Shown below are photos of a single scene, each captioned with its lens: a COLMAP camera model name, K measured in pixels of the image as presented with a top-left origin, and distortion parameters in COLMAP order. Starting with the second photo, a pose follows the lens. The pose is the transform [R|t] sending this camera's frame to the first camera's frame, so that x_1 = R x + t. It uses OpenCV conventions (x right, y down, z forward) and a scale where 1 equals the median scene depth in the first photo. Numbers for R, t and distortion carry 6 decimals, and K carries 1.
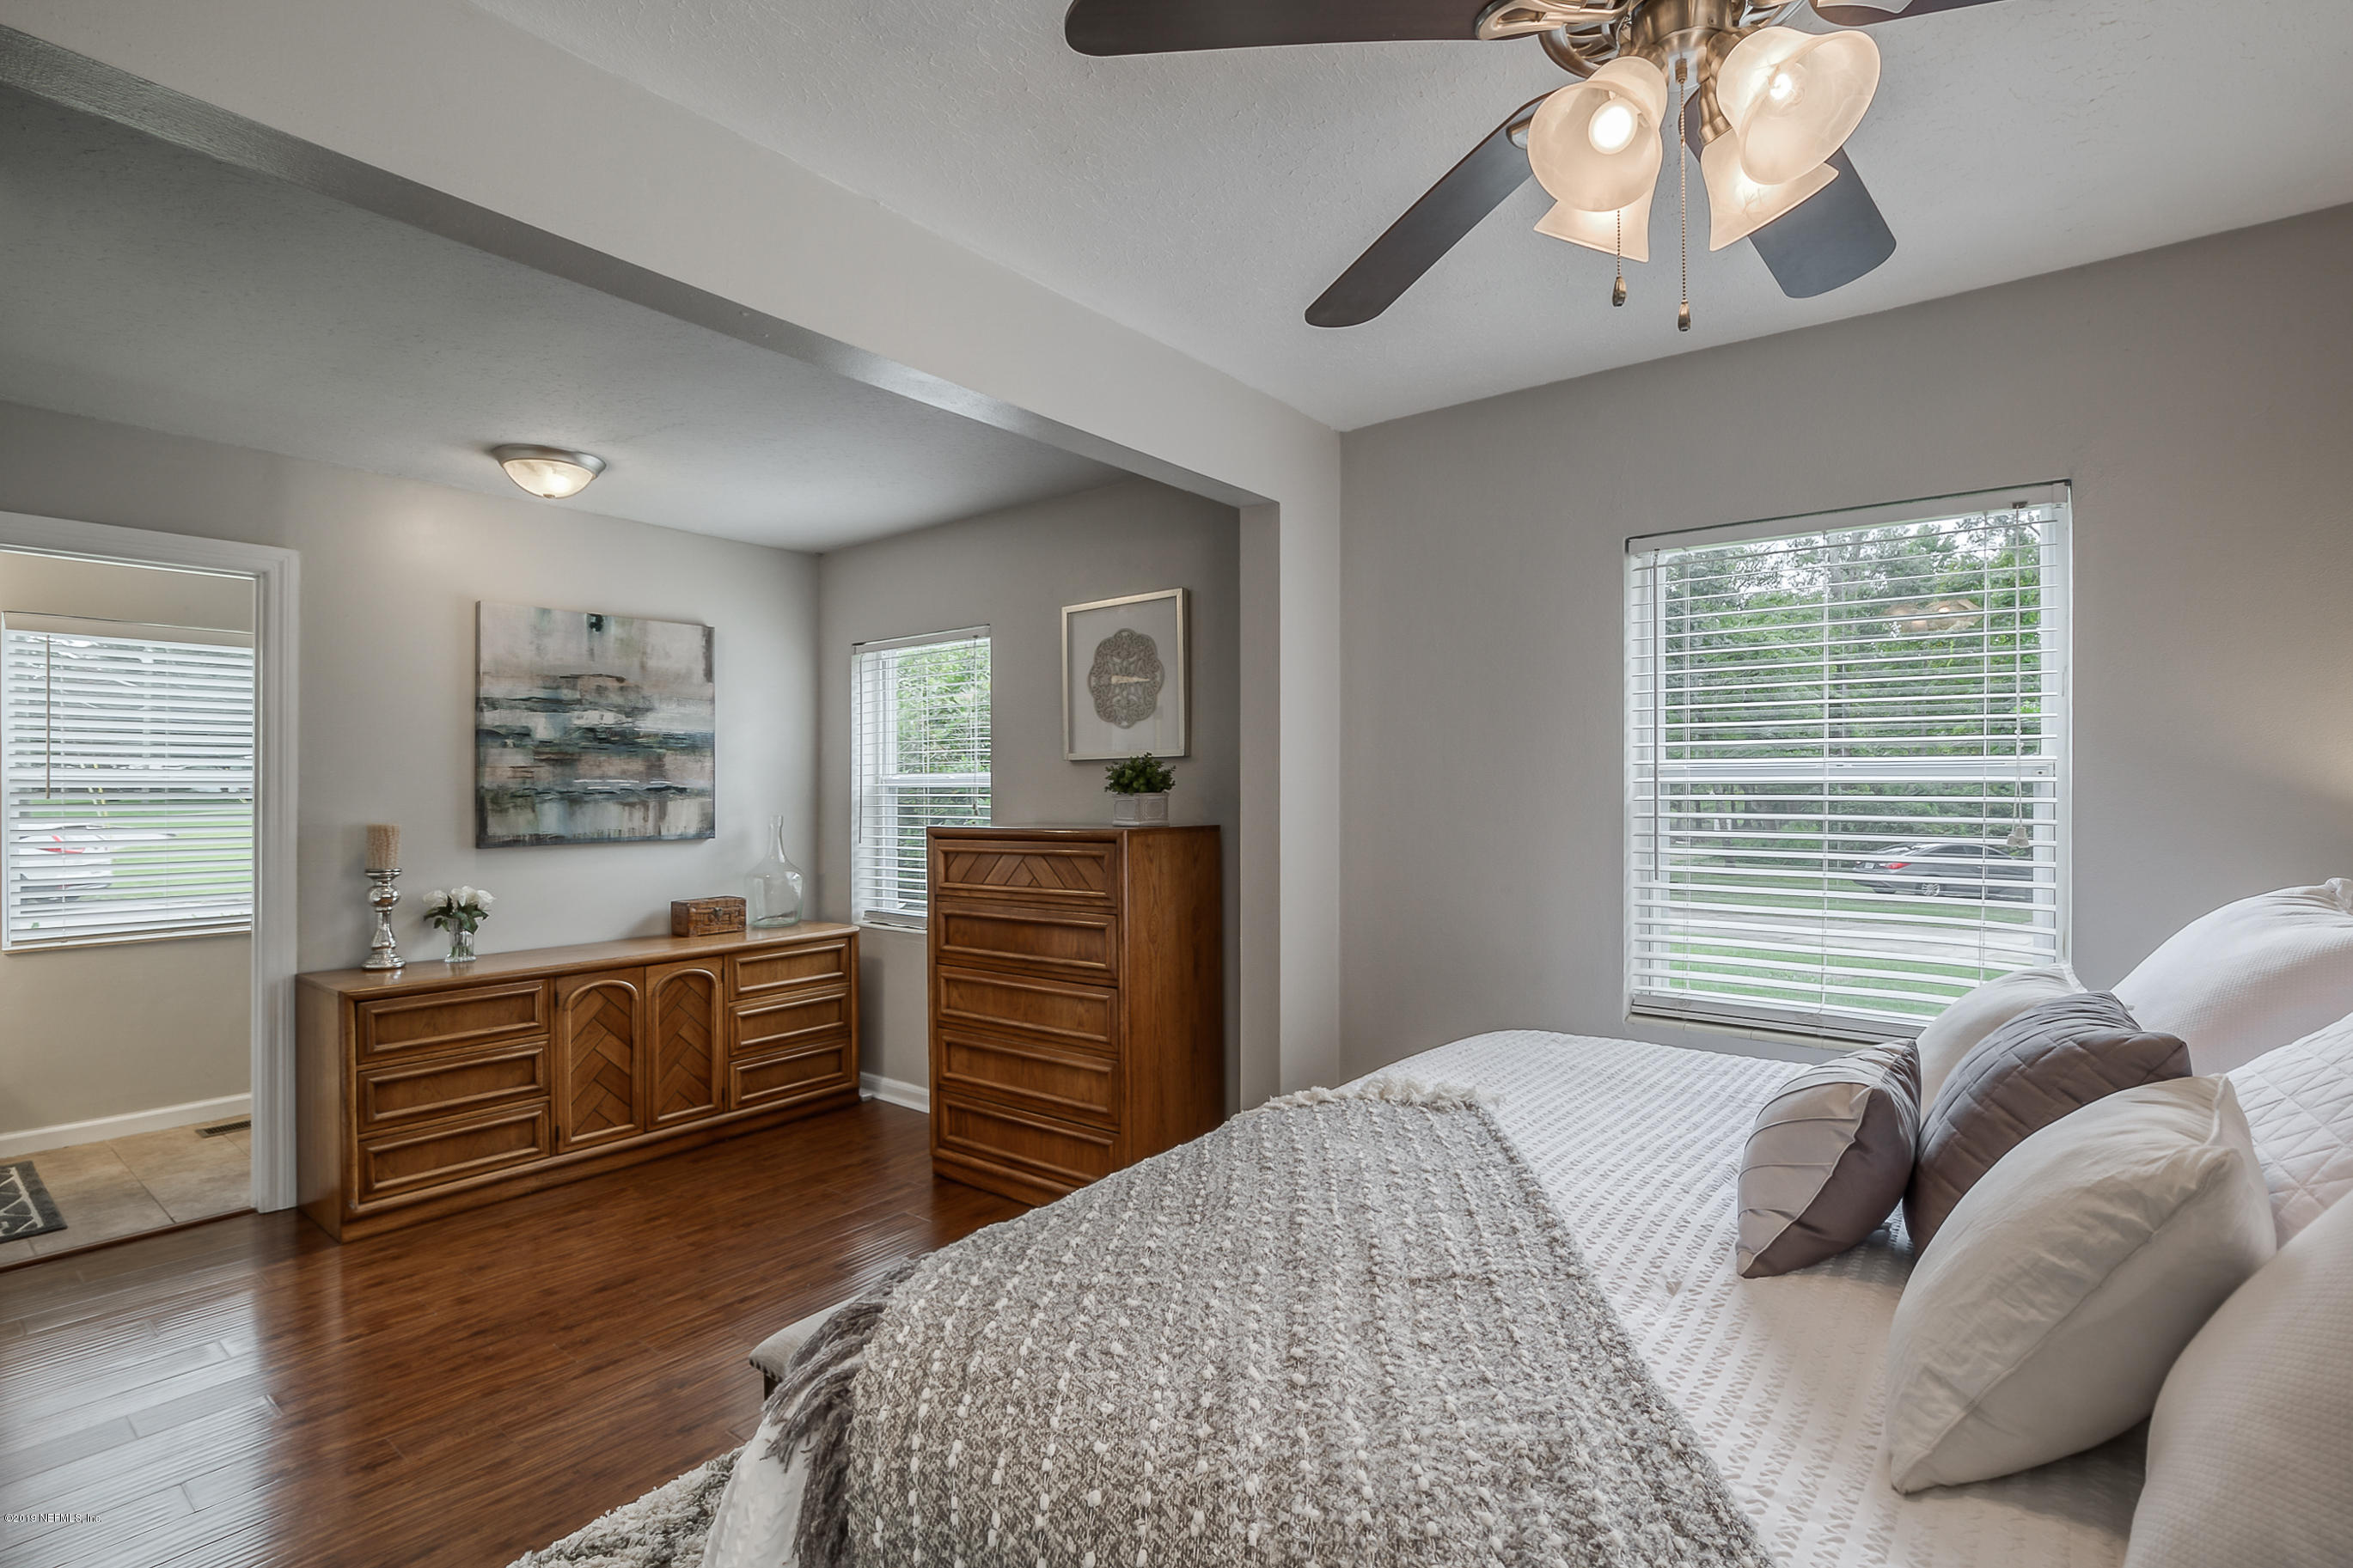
lens RADIAL K [[1157.8, 0, 1176.5], [0, 1157.8, 784.0], [0, 0, 1]] dist [0.000054, 0.000517]
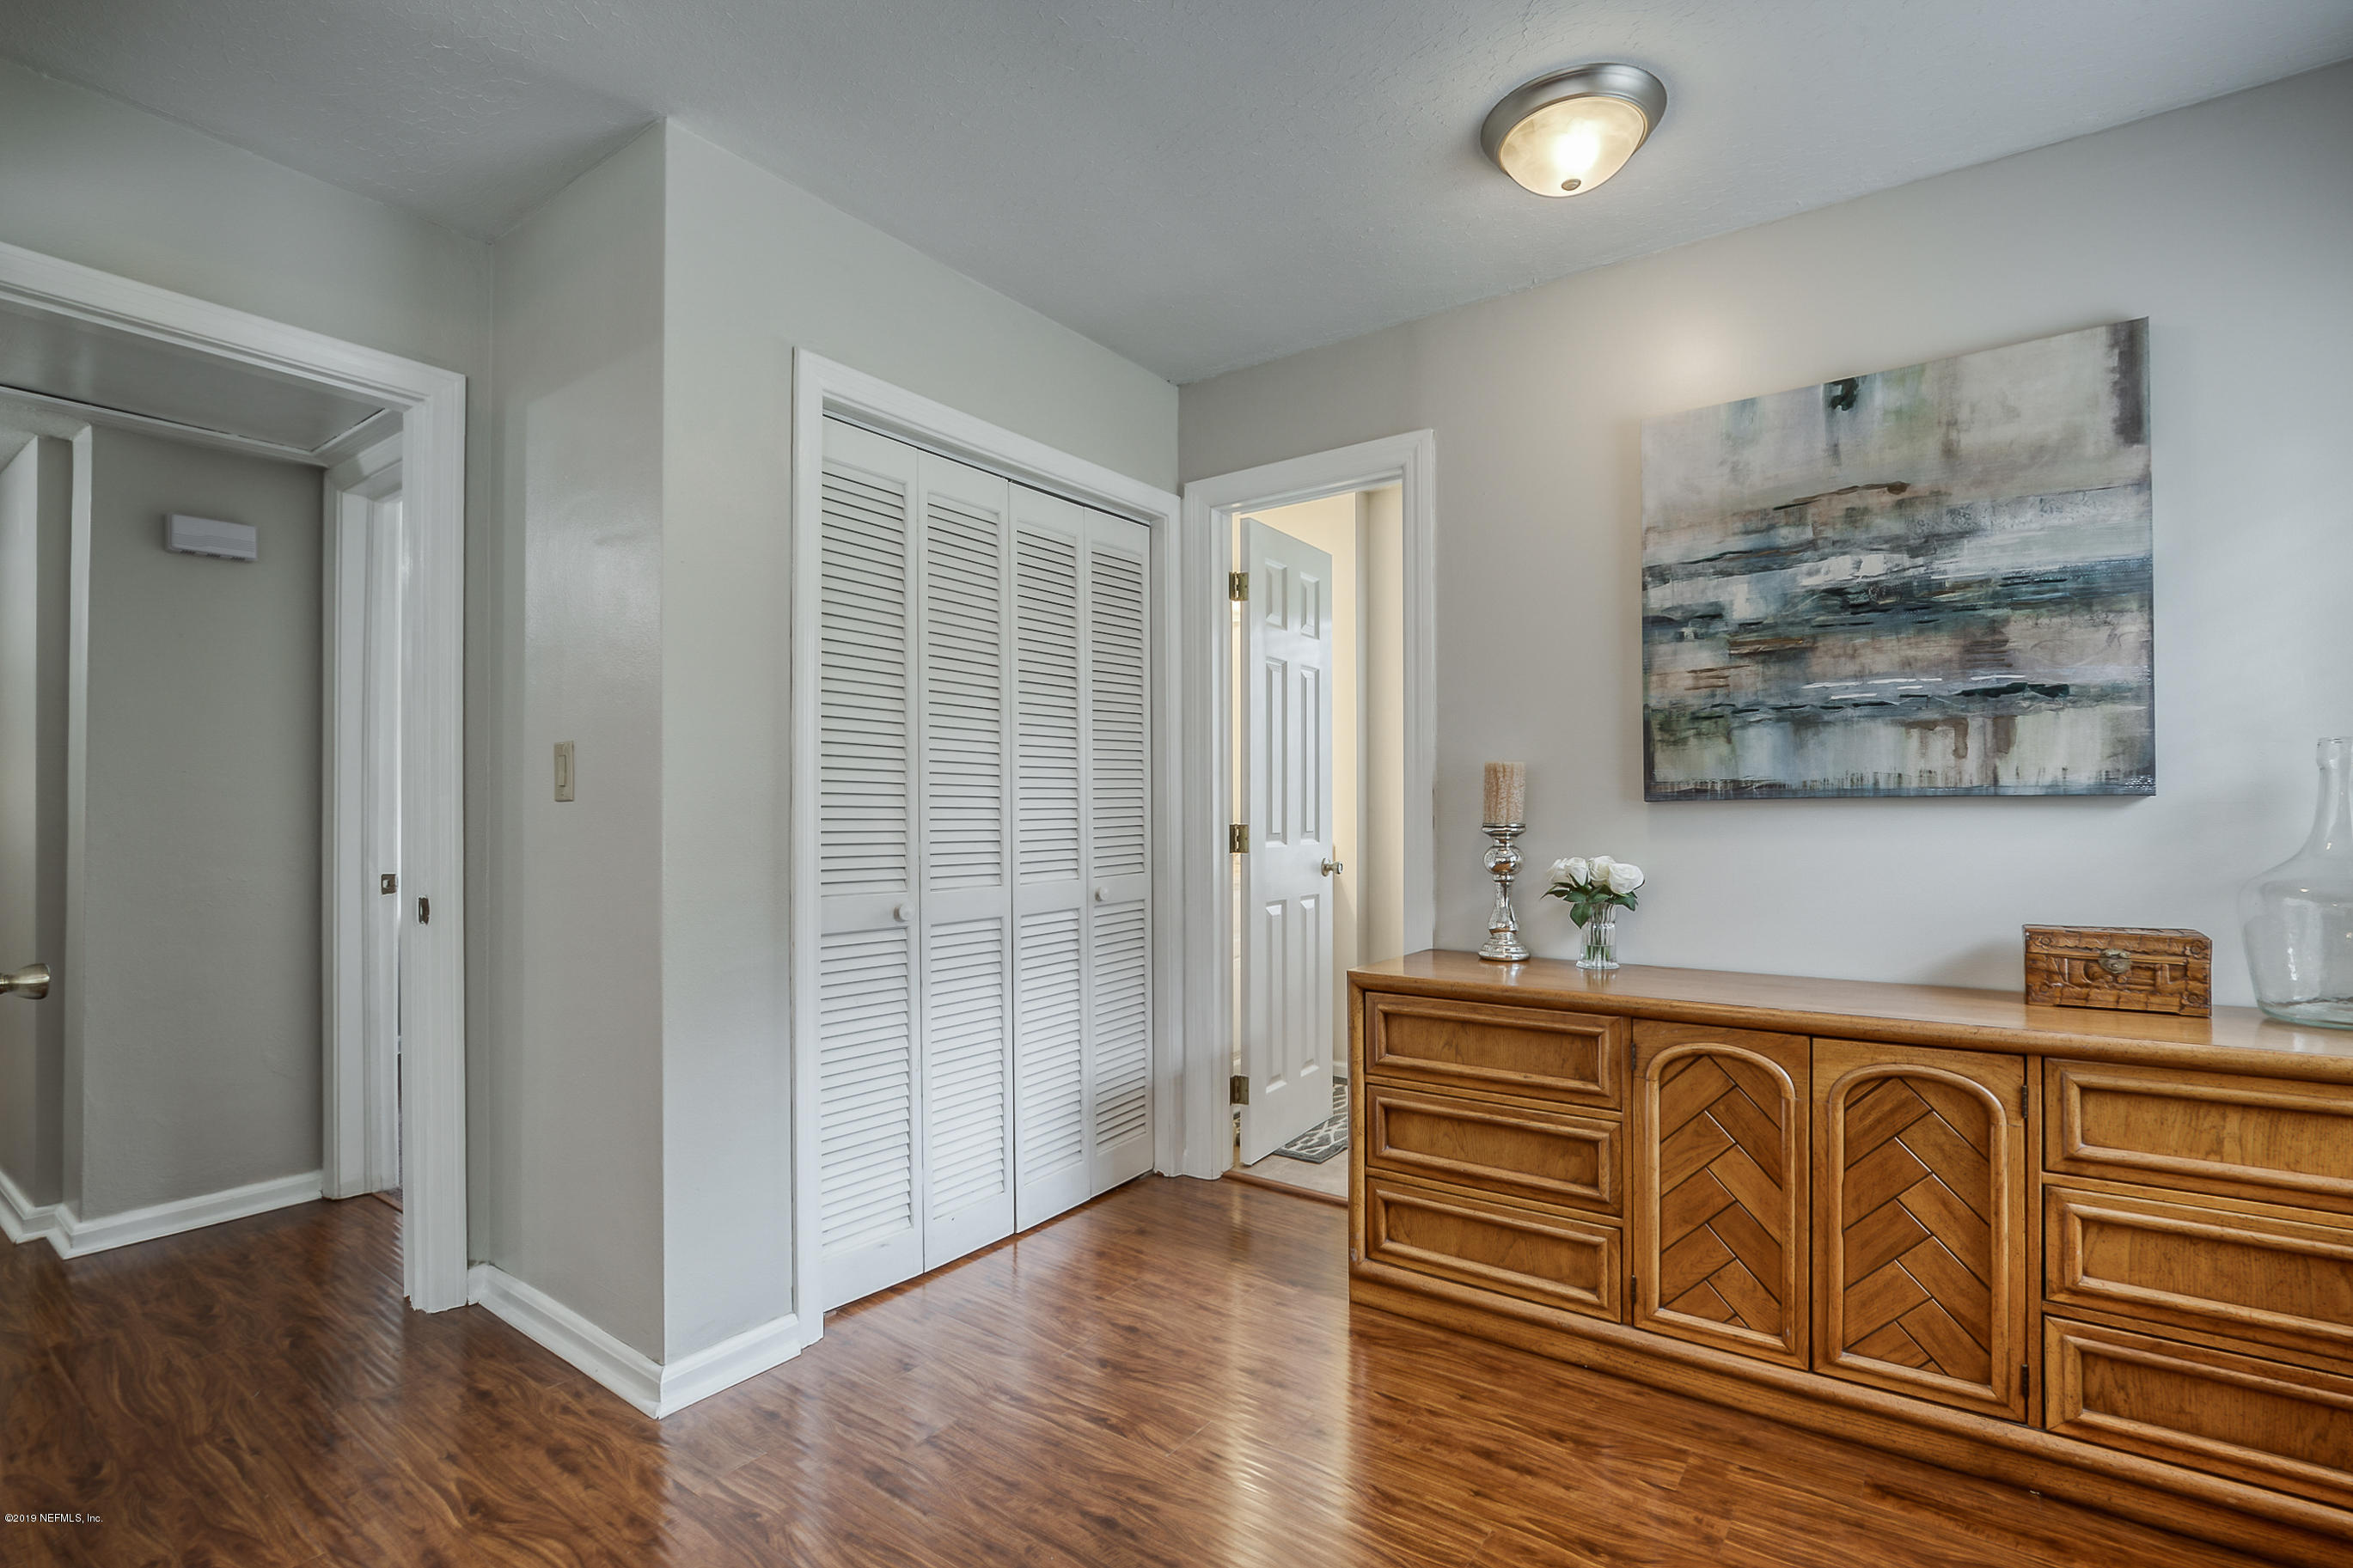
lens RADIAL K [[1077.7, 0, 1178.8], [0, 1077.7, 803.9], [0, 0, 1]] dist [-0.014645, 0.000518]
pose [[0.036928, -0.005885, -0.999301, -0.009737], [0.002698, 0.999980, -0.005790, 0.056805], [0.999314, -0.002482, 0.036943, 0.678440]]
